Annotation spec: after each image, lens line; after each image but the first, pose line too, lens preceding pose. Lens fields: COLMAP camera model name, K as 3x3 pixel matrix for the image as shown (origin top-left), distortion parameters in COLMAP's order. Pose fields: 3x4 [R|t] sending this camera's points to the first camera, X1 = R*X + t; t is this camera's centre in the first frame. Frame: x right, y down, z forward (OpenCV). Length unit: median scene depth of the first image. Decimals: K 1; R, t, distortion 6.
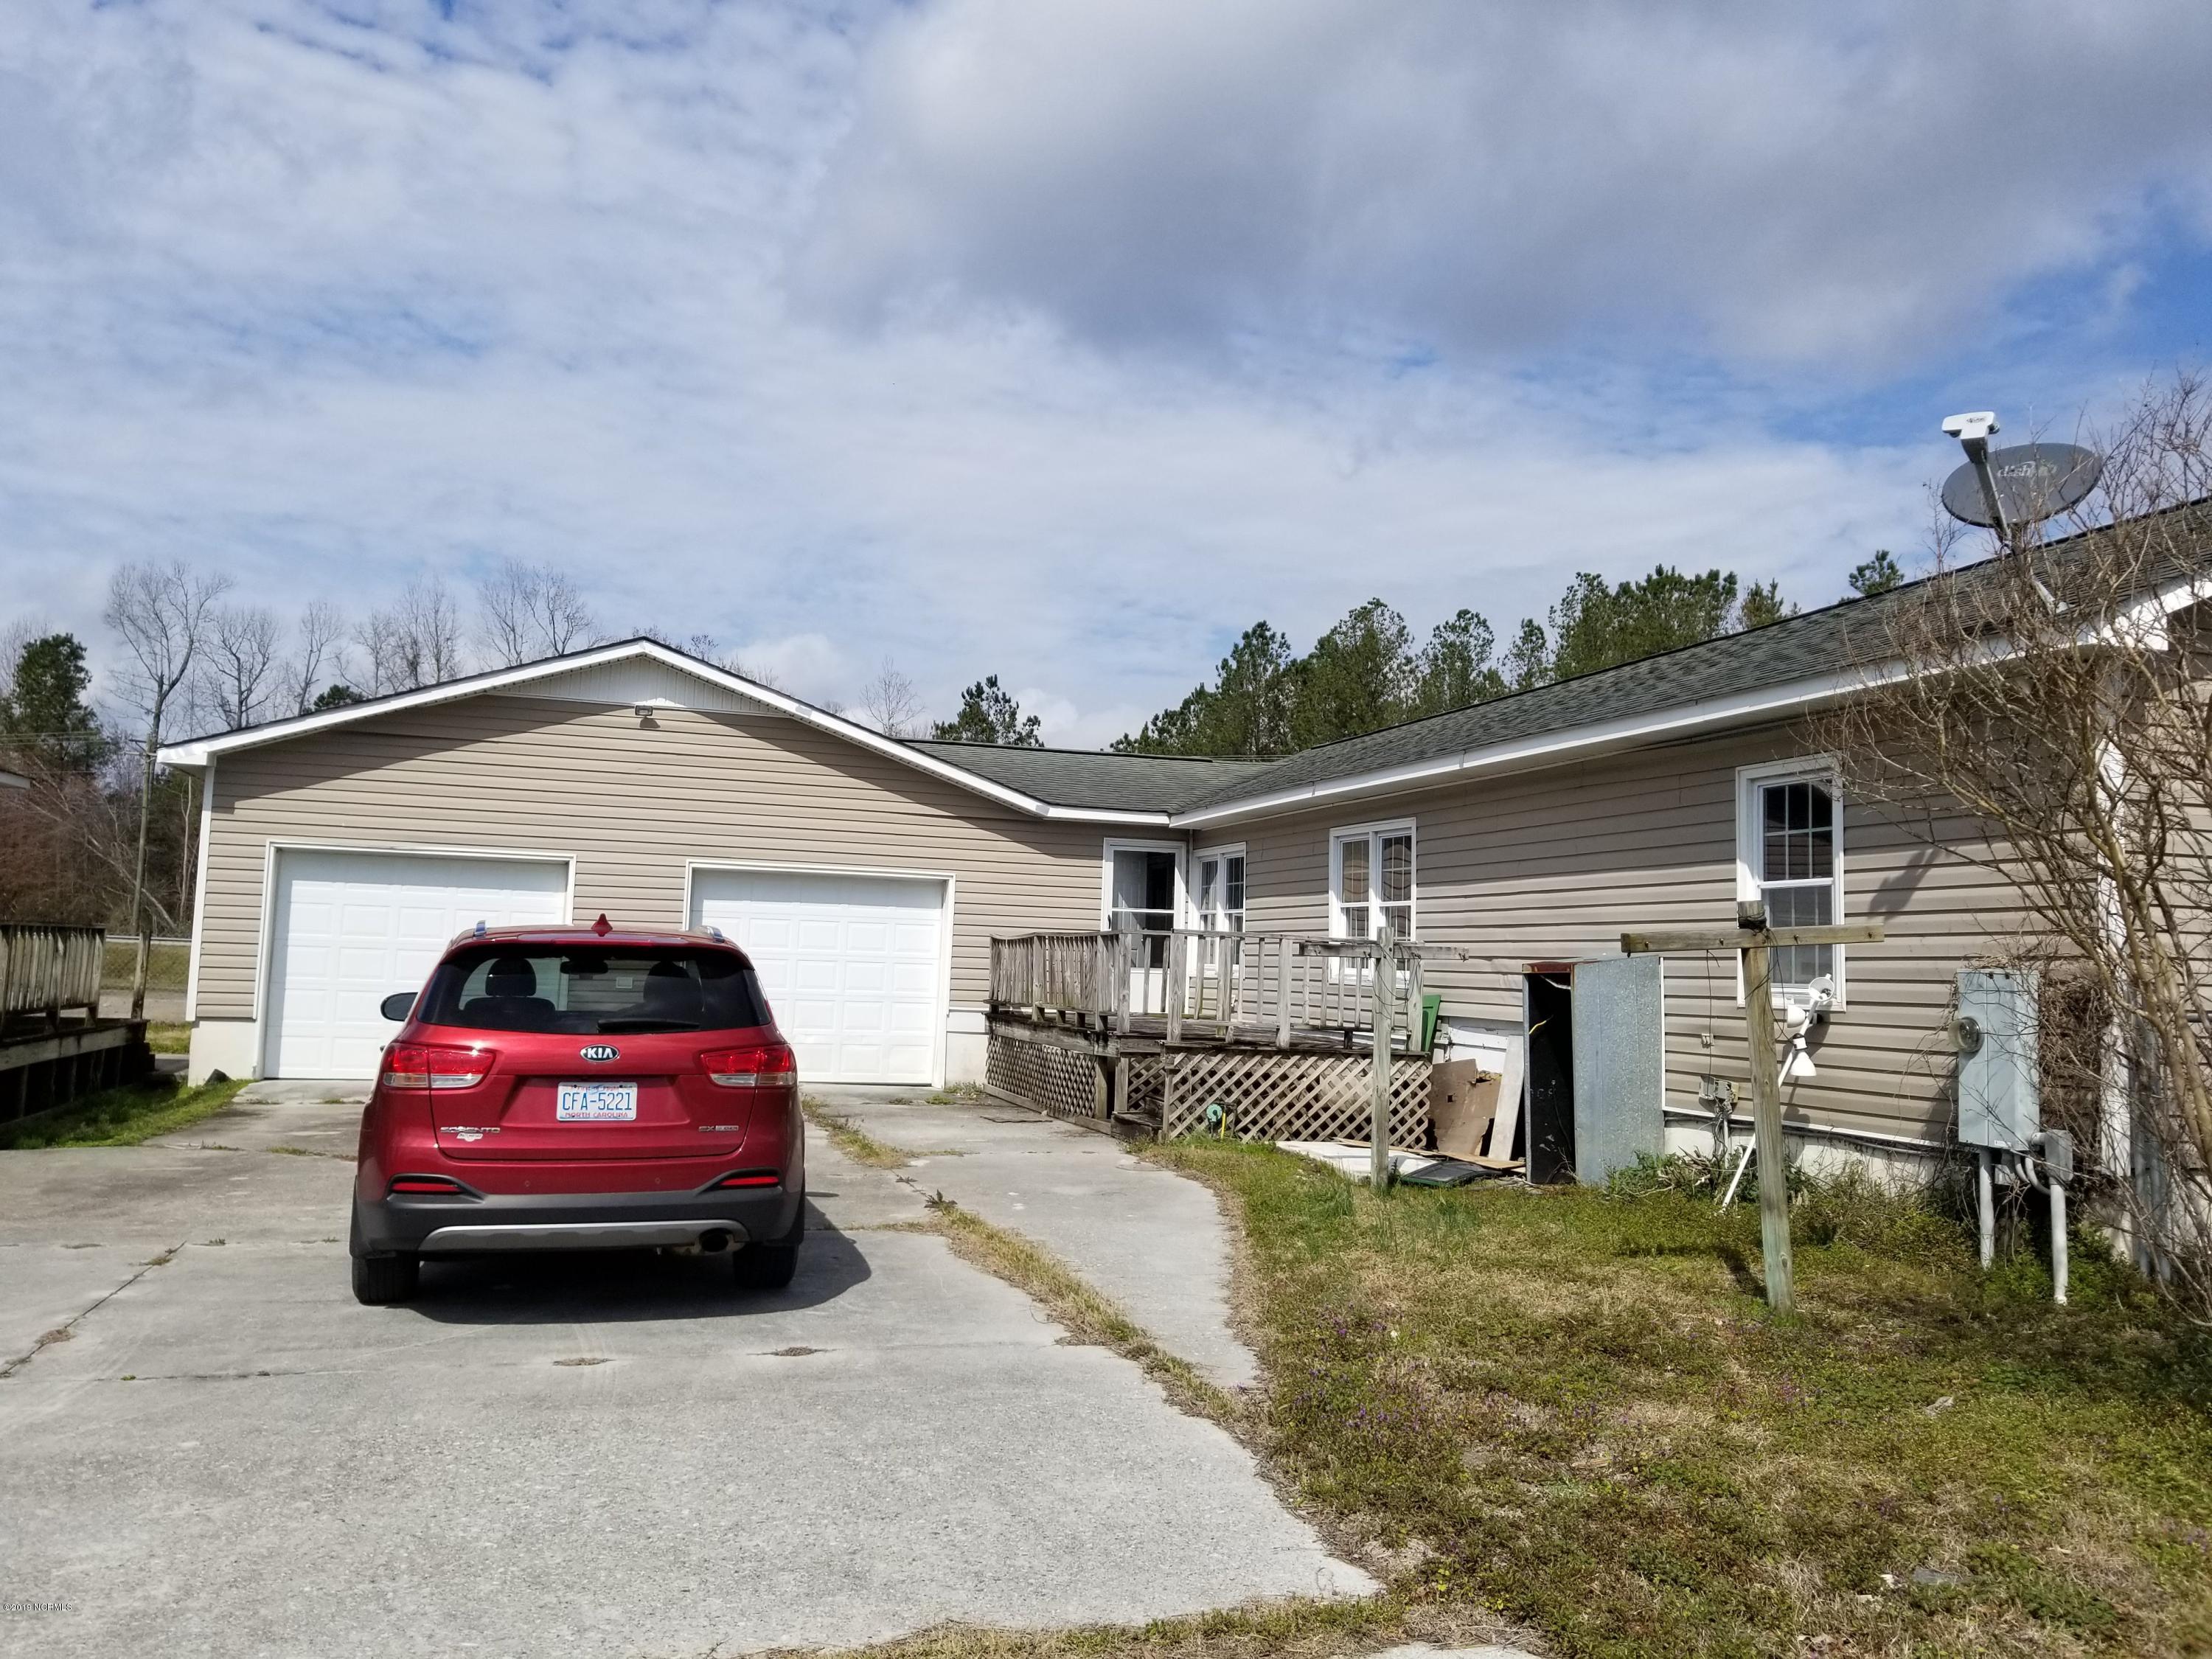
lens RADIAL K [[1722.7, 0, 1091.5], [0, 1722.7, 822.2], [0, 0, 1]] dist [0.000554, -0.002261]
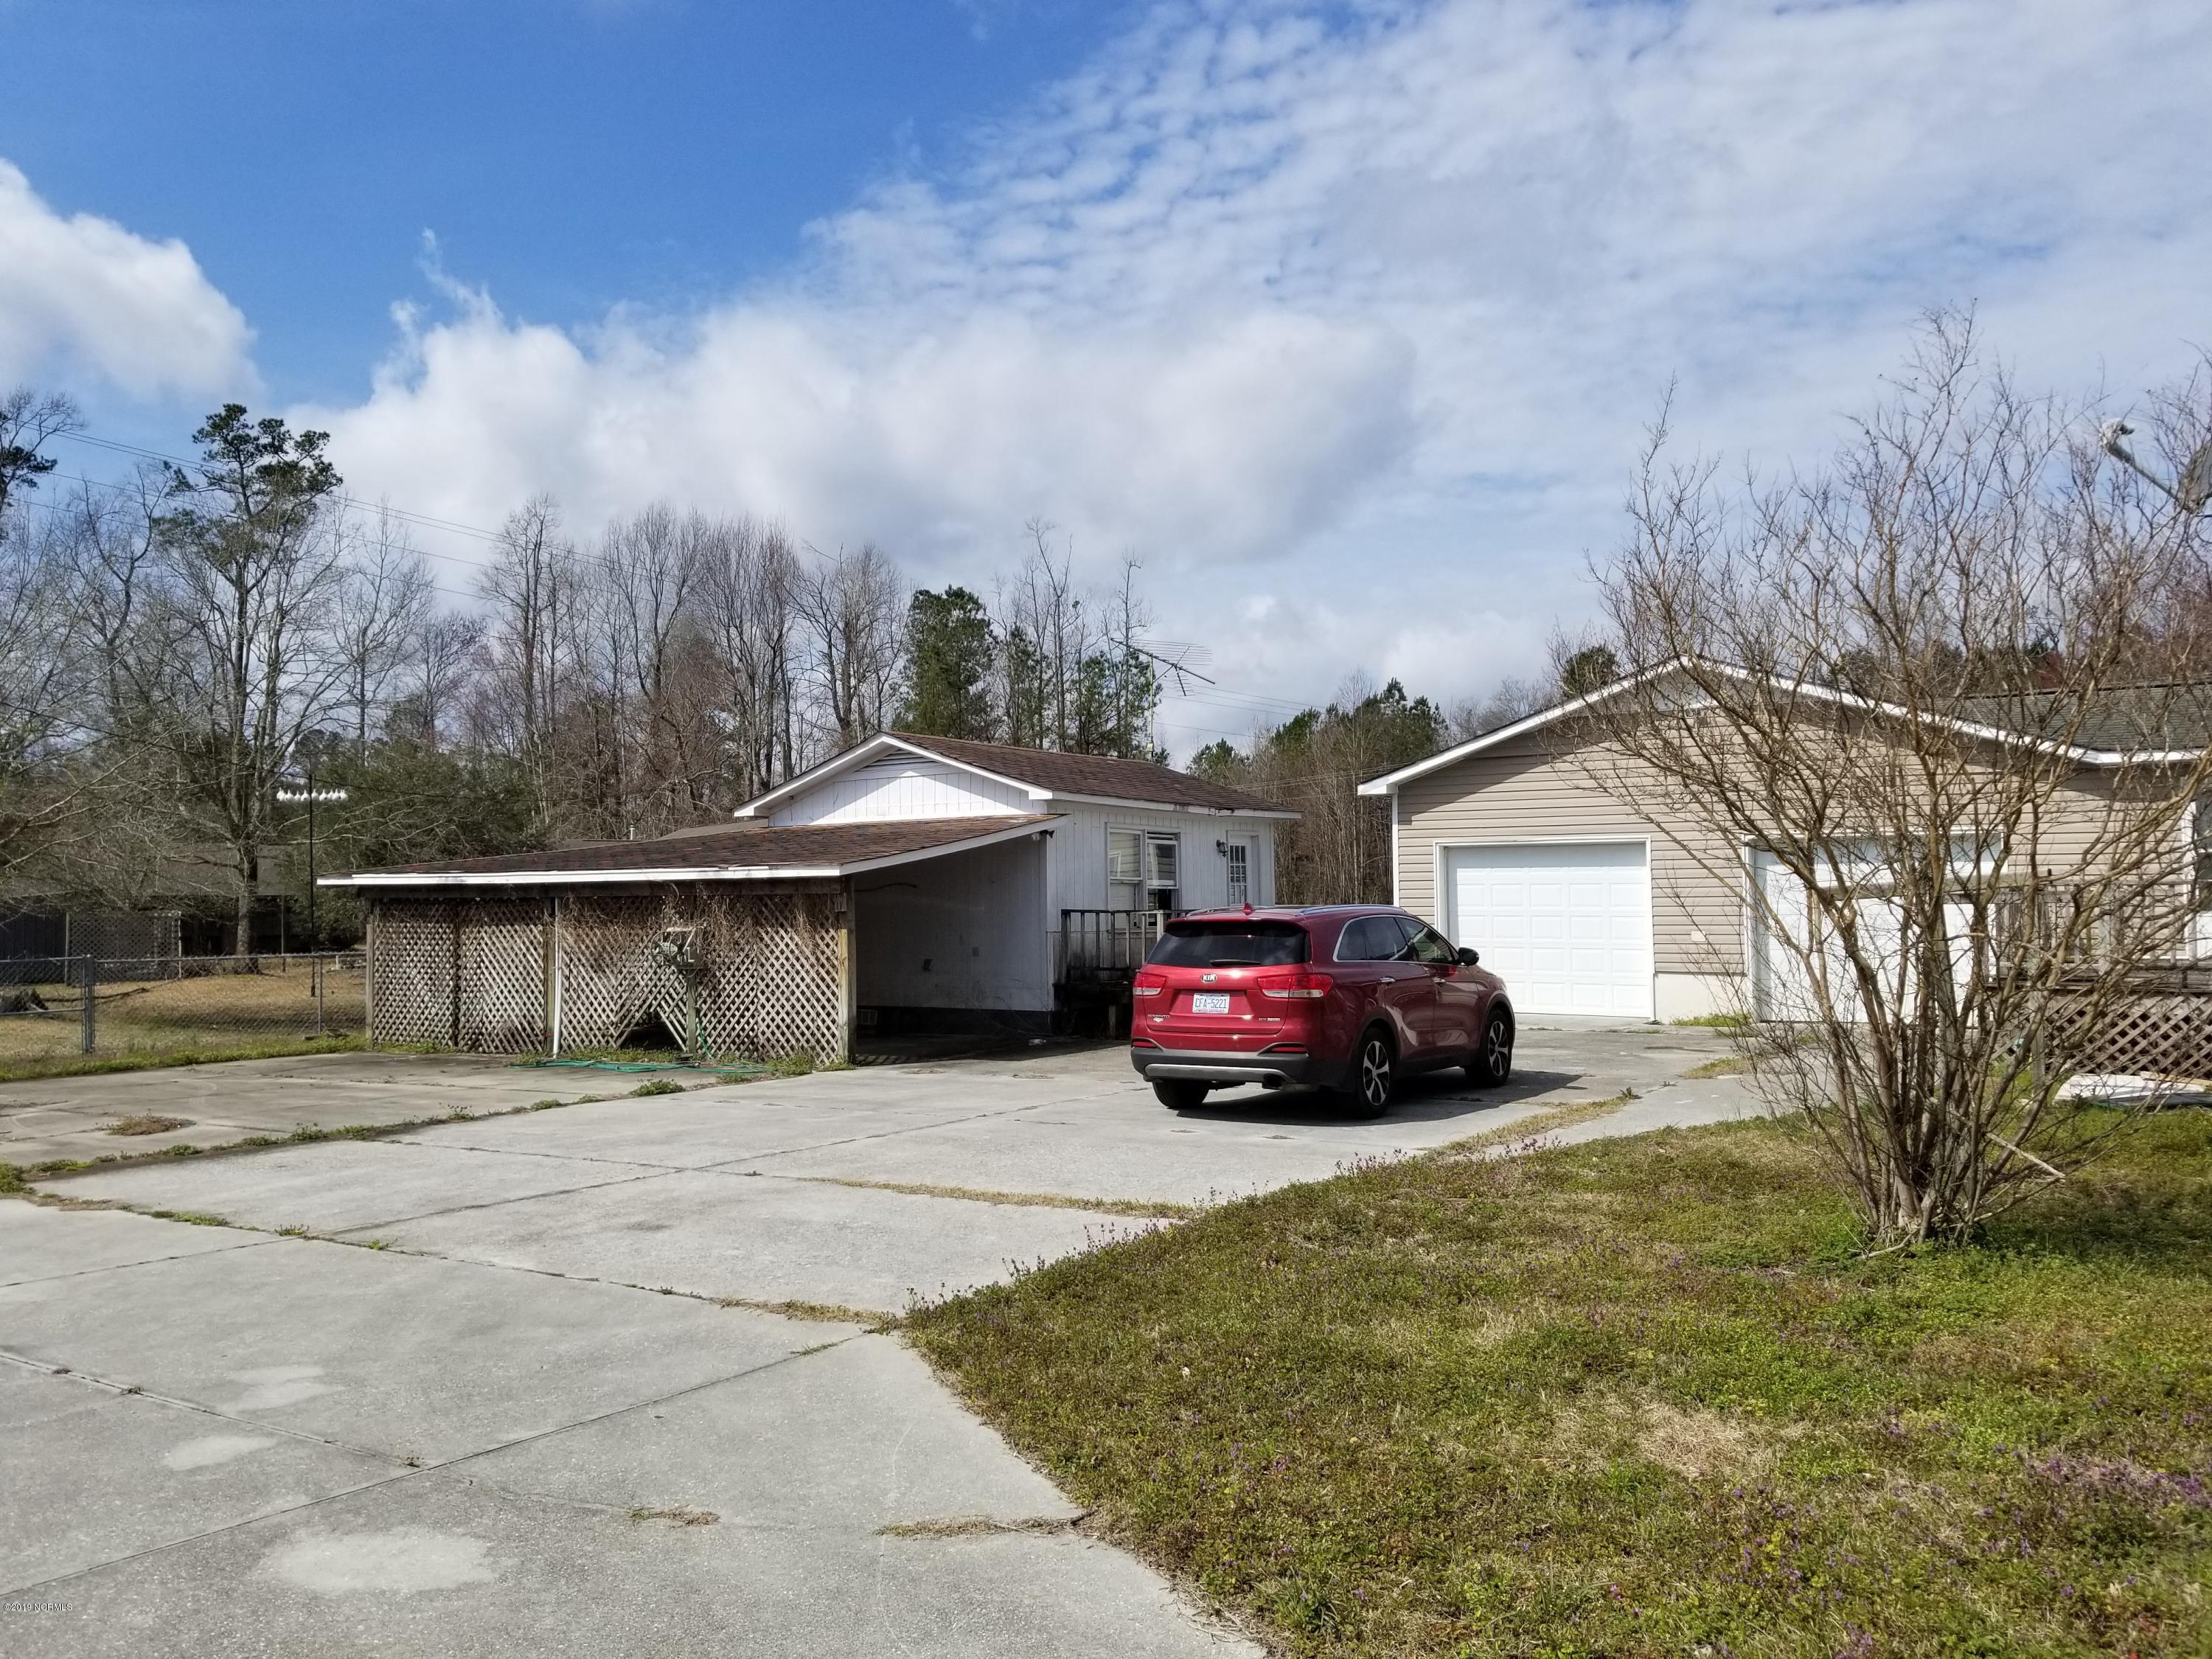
lens RADIAL K [[1722.7, 0, 1089.6], [0, 1722.7, 837.8], [0, 0, 1]] dist [0.000554, -0.002261]
pose [[0.639817, -0.063704, -0.765882, 0.423994], [0.089408, 0.995962, -0.008151, -0.006564], [0.763309, -0.063261, 0.642929, -0.122195]]
